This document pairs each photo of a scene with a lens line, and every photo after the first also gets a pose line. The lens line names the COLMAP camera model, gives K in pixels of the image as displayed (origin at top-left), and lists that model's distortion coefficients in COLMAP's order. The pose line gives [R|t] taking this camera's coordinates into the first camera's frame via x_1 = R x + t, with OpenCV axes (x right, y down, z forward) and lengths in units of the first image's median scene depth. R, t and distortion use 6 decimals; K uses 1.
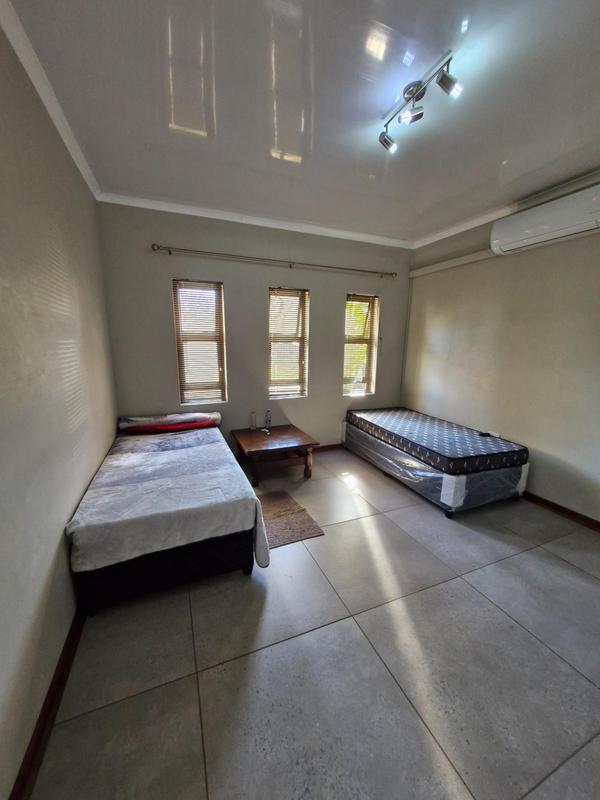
lens RADIAL K [[312.1, 0, 297.0], [0, 312.1, 408.0], [0, 0, 1]] dist [-0.001413, -0.000326]
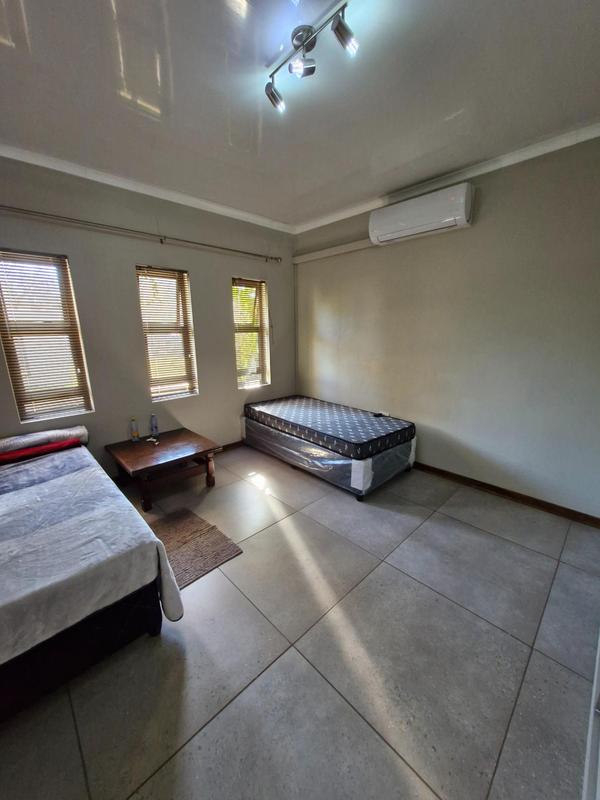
lens RADIAL K [[312.1, 0, 300.2], [0, 312.1, 405.5], [0, 0, 1]] dist [-0.001413, -0.000326]
pose [[0.928107, -0.108204, 0.356243, -0.027655], [0.097099, 0.994069, 0.048966, -0.030129], [-0.359428, -0.010855, 0.933110, 0.108922]]
